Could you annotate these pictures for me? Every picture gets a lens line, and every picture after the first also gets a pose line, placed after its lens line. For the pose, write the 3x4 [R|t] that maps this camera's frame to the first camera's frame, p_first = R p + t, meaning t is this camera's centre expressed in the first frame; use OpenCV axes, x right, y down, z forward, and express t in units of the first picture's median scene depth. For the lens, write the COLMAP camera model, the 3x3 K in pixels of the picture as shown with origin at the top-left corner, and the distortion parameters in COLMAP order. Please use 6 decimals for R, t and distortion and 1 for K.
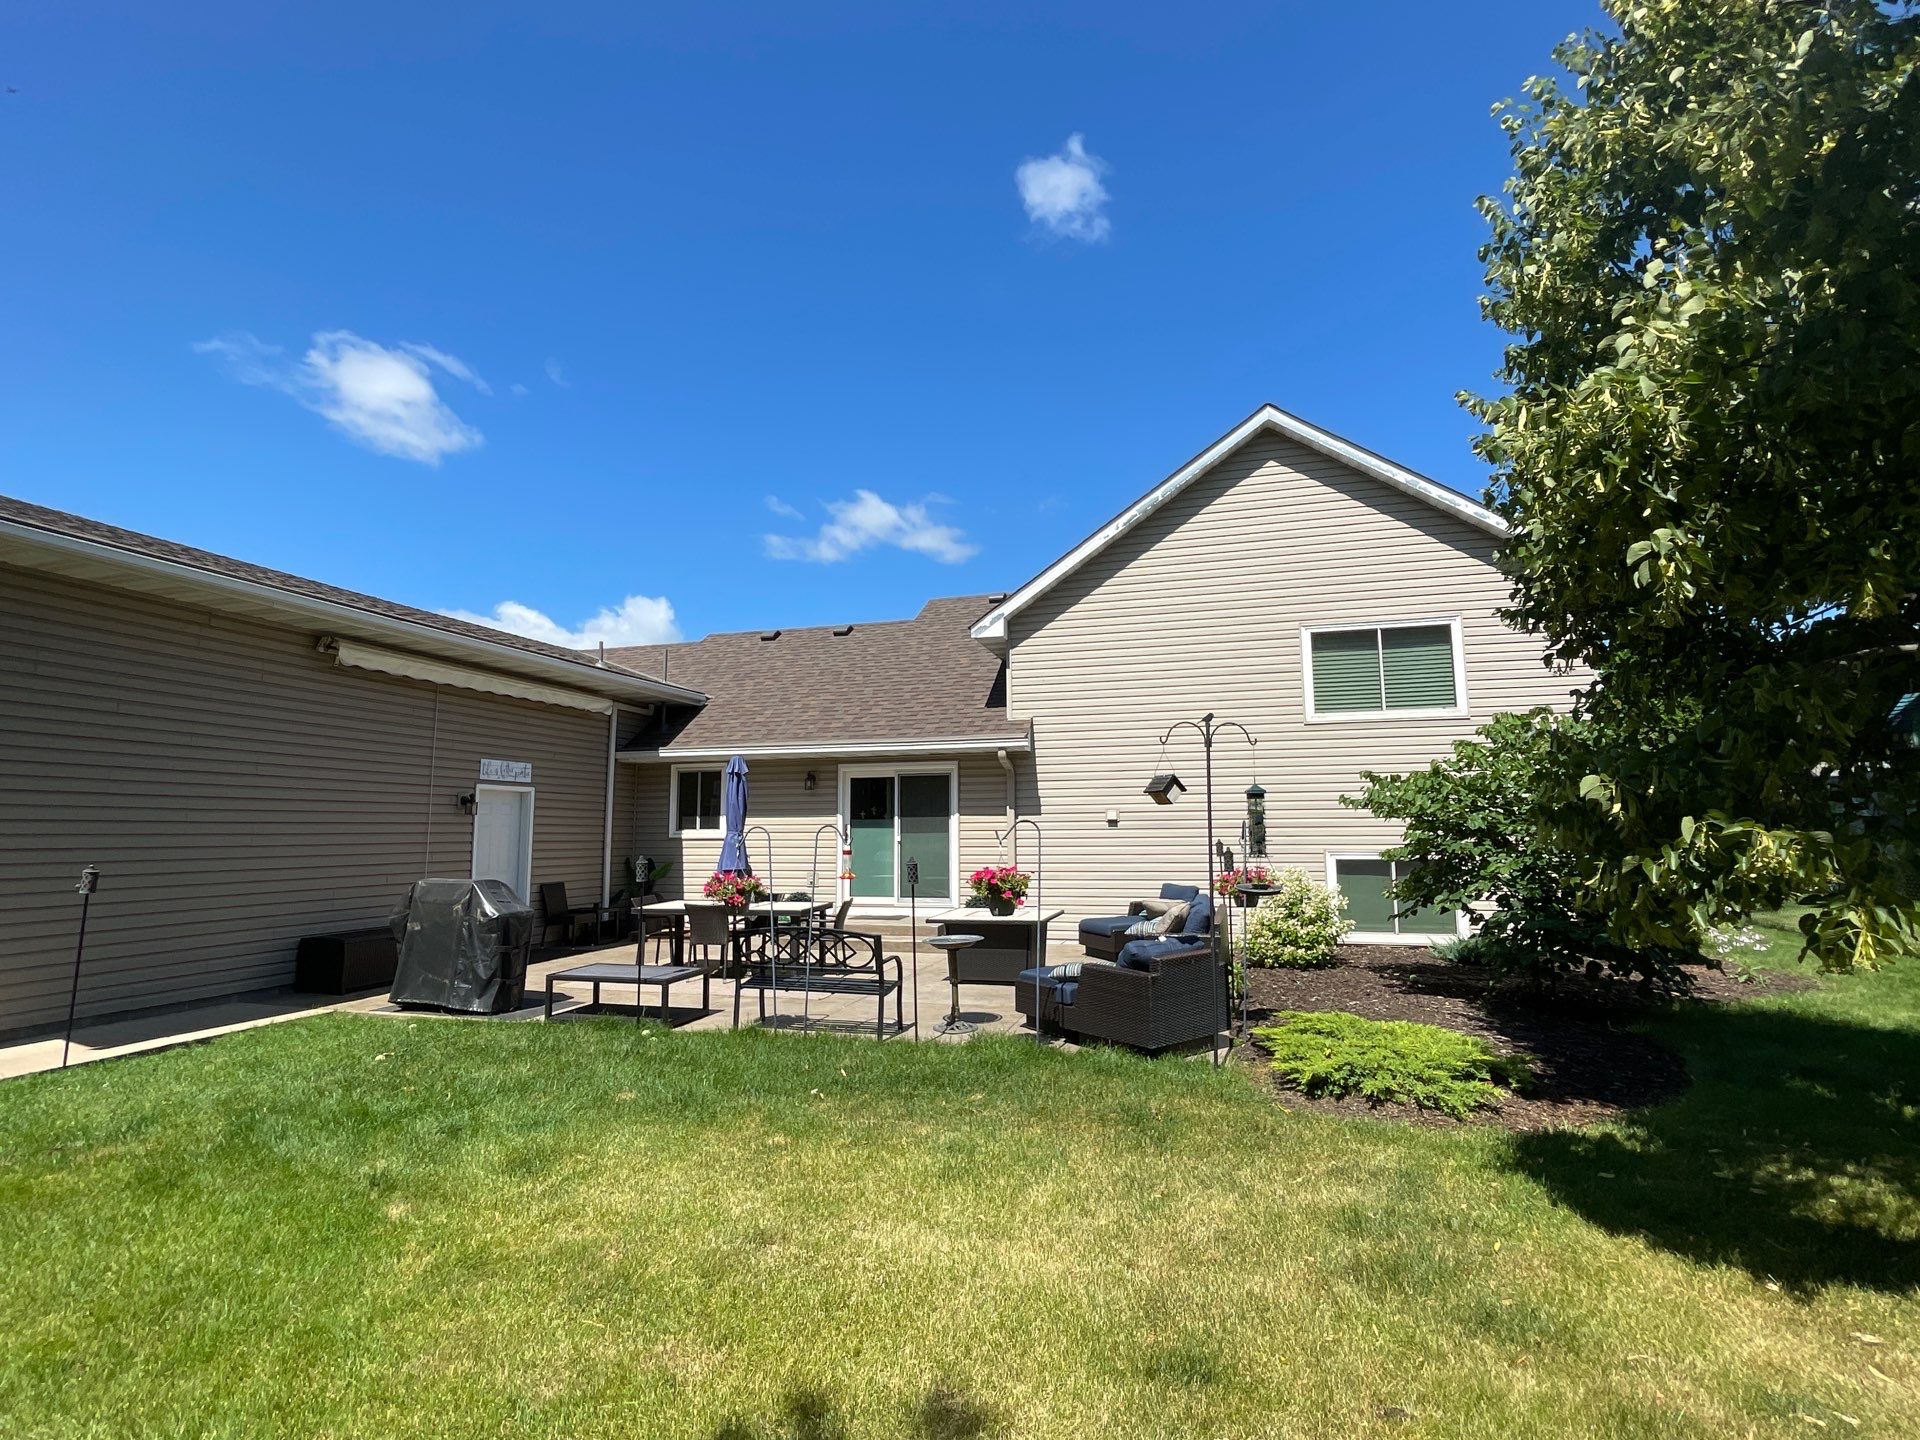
lens RADIAL K [[933.6, 0, 961.7], [0, 933.6, 715.6], [0, 0, 1]] dist [-0.010068, 0.000799]
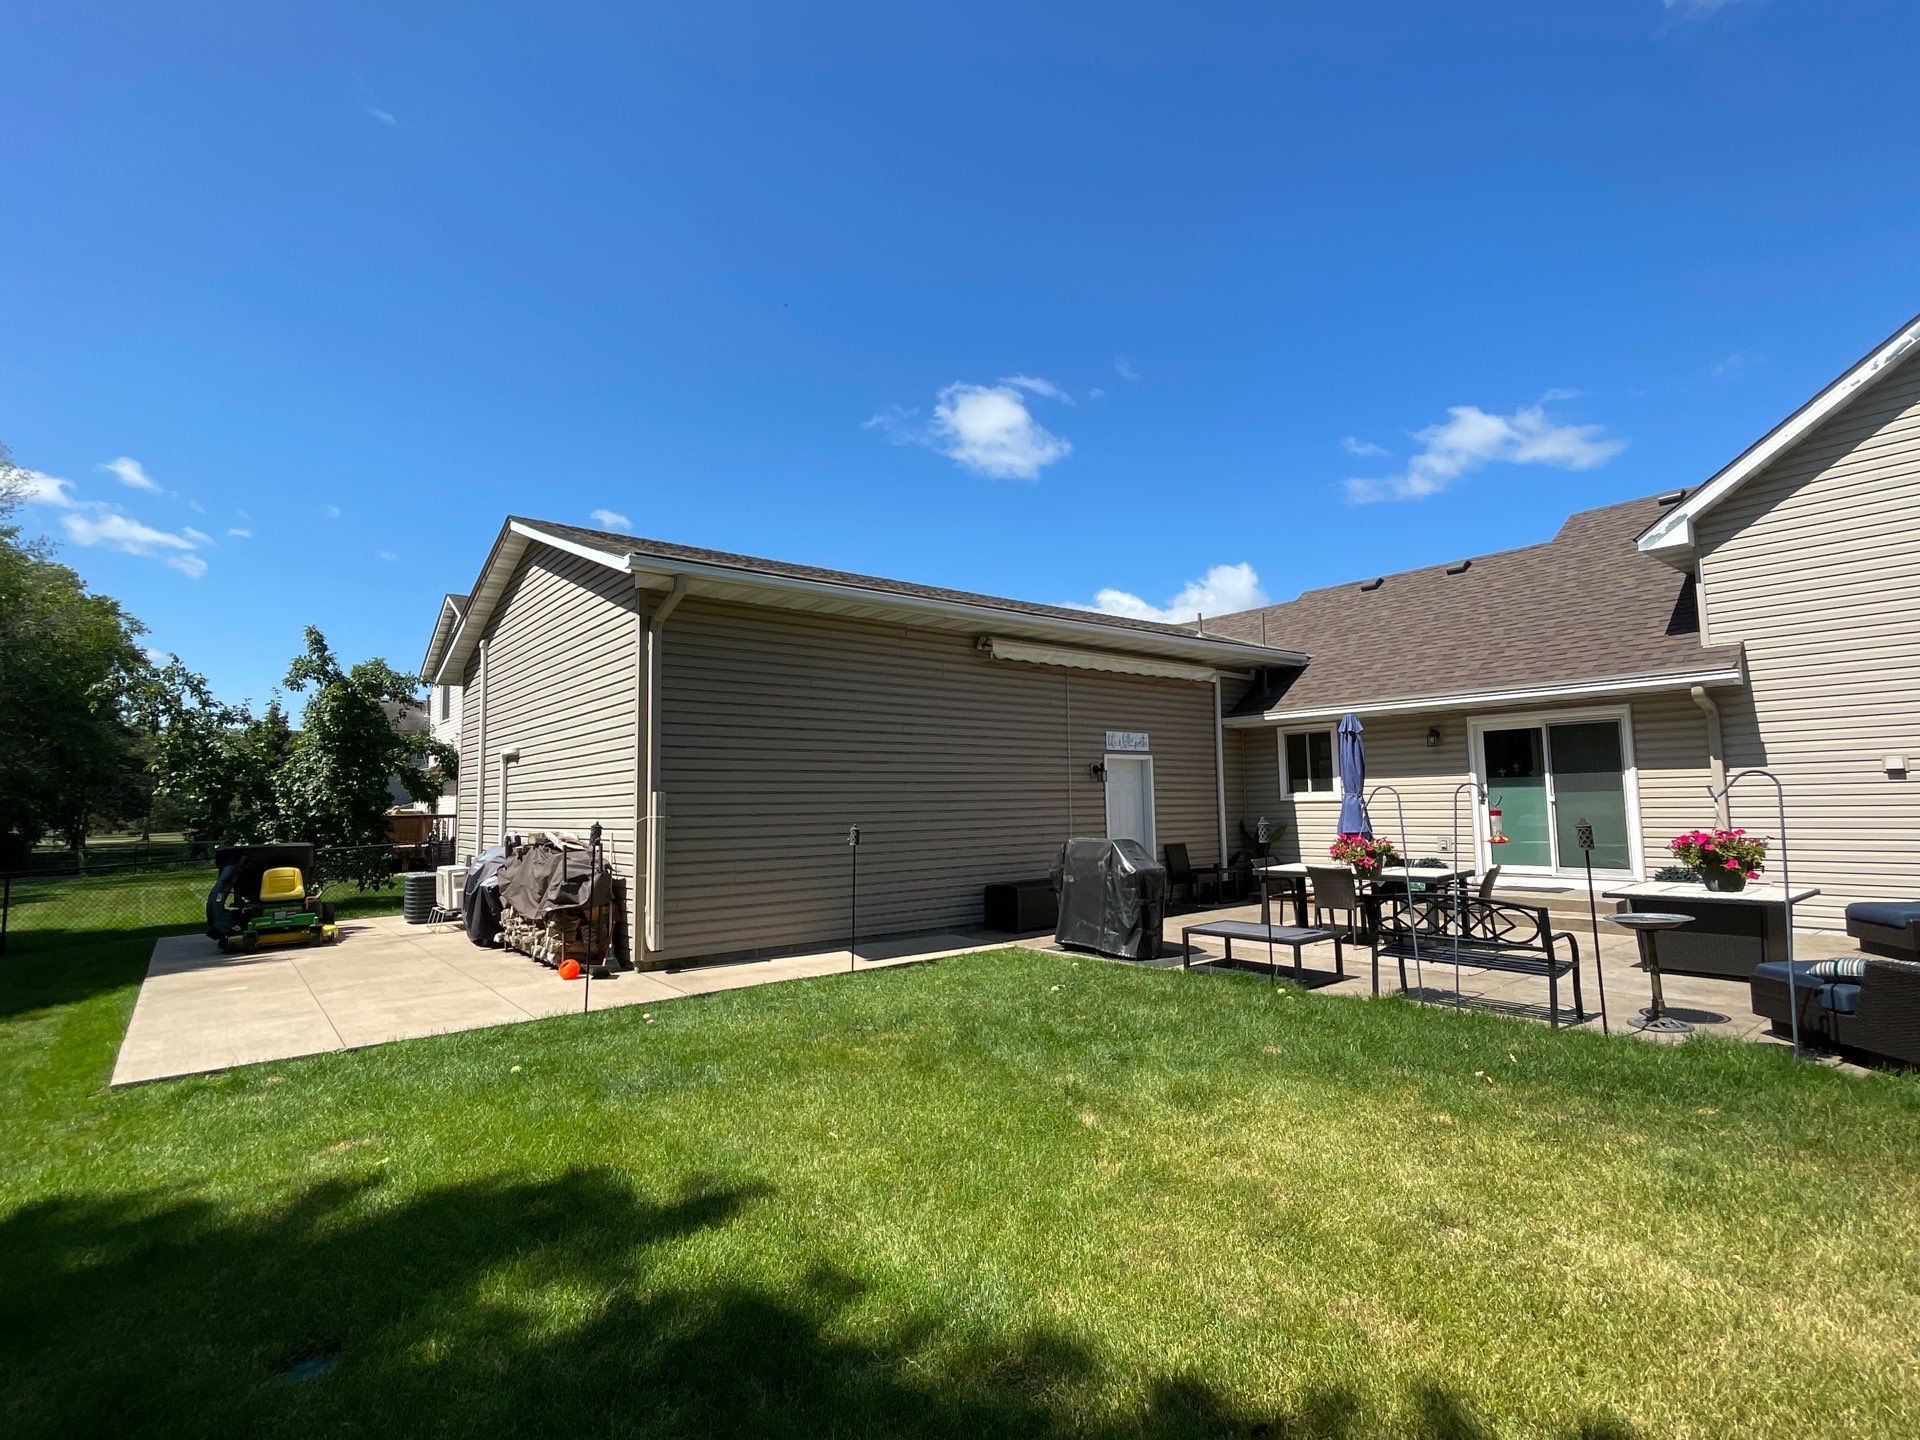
lens RADIAL K [[933.6, 0, 960.5], [0, 933.6, 717.1], [0, 0, 1]] dist [-0.010068, 0.000799]
pose [[0.814318, -0.061169, -0.577187, -0.017959], [0.083060, 0.996477, 0.011581, 0.002716], [0.574446, -0.057372, 0.816530, -0.007690]]
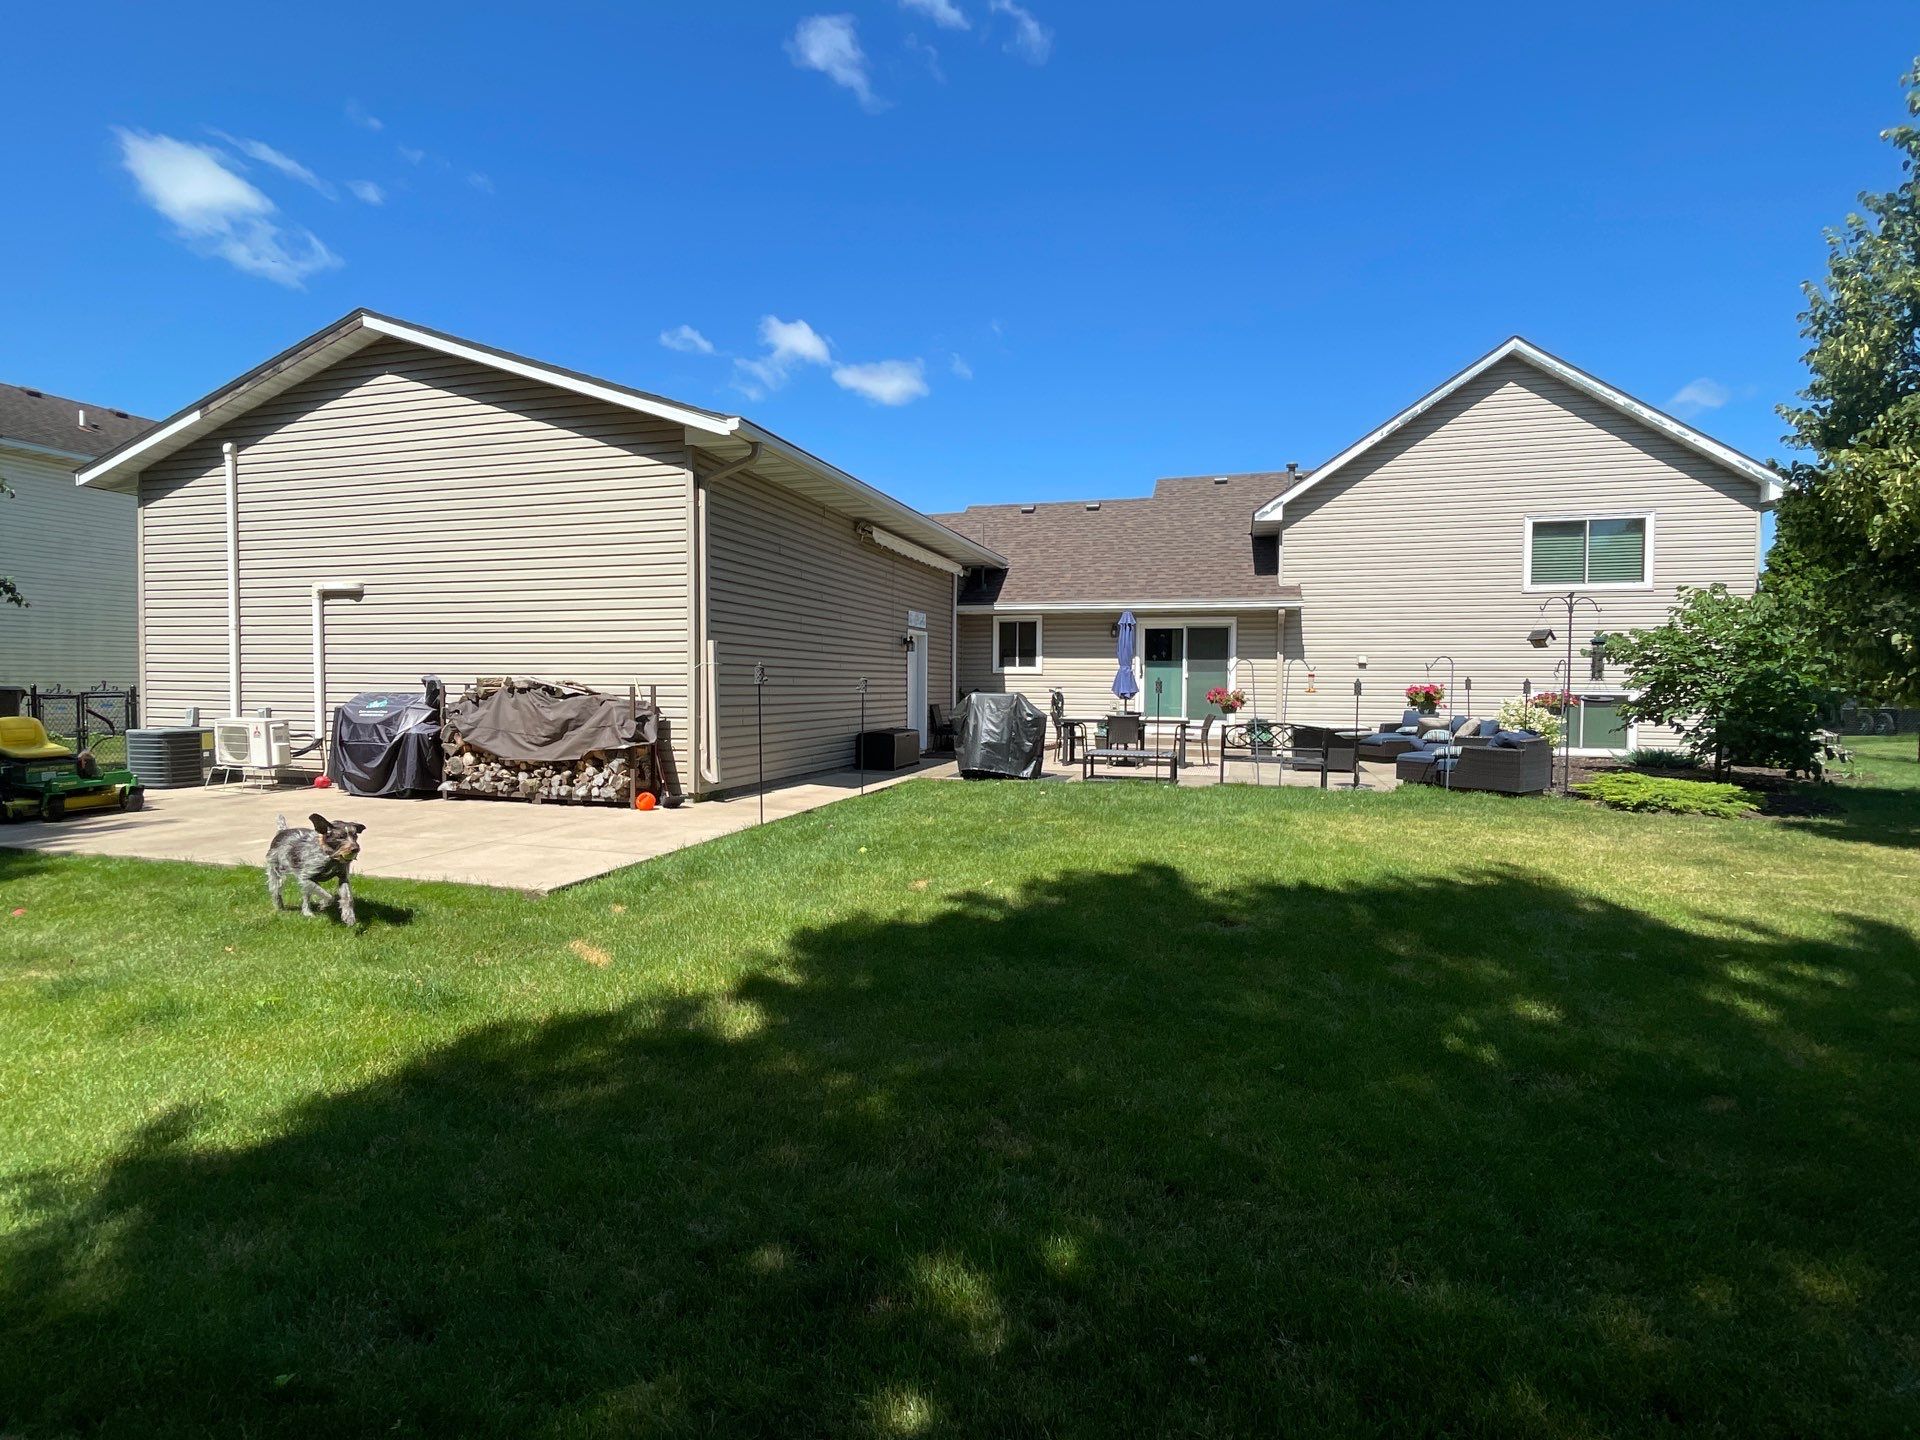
lens RADIAL K [[933.6, 0, 958.2], [0, 933.6, 714.9], [0, 0, 1]] dist [-0.010068, 0.000799]
pose [[0.999762, 0.016368, -0.014413, -0.516096], [-0.013923, 0.987678, 0.155879, -0.018463], [0.016787, -0.155641, 0.987671, -0.429159]]
